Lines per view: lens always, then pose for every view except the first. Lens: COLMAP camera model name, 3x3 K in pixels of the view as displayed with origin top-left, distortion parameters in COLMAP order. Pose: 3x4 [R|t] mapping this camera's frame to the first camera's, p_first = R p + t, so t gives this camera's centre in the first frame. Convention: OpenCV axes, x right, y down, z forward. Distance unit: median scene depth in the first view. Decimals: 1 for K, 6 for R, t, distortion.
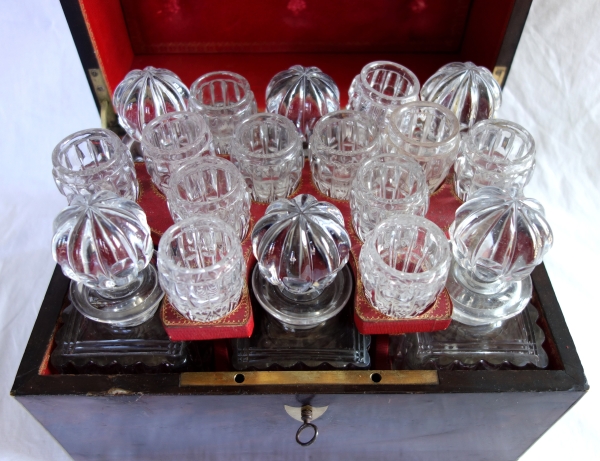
lens RADIAL K [[541.9, 0, 300.0], [0, 541.9, 230.5], [0, 0, 1]] dist [-0.012267, -0.008248]
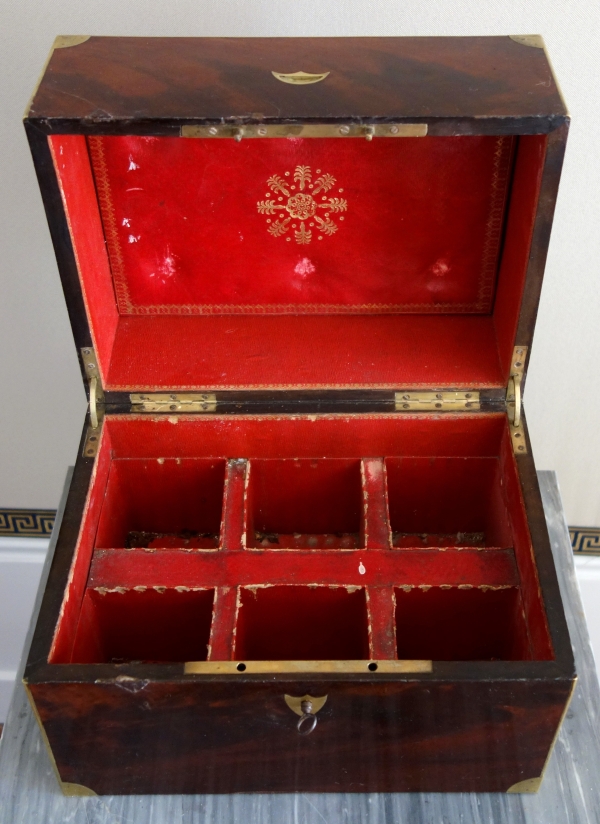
lens RADIAL K [[1021.6, 0, 336.9], [0, 1021.6, 391.3], [0, 0, 1]] dist [-0.008923, -0.013472]
pose [[0.999980, 0.003370, 0.005352, 0.050310], [-0.002739, 0.993494, -0.113853, -0.025736], [-0.005701, 0.113836, 0.993483, -0.863011]]
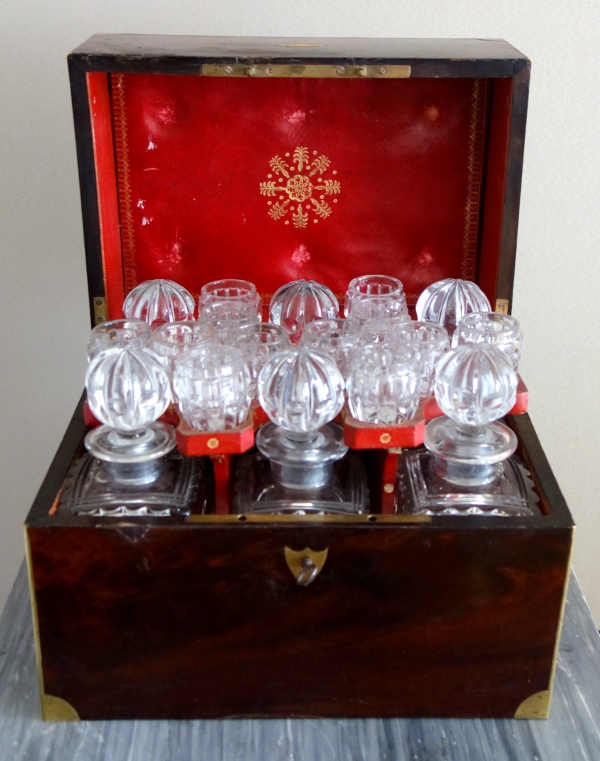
lens RADIAL K [[1057.8, 0, 328.8], [0, 1057.8, 355.7], [0, 0, 1]] dist [-0.021663, 0.015175]
pose [[0.999805, 0.006661, 0.018570, 0.012897], [0.002172, 0.898392, -0.439189, 0.758633], [-0.019608, 0.439143, 0.898203, -0.834411]]
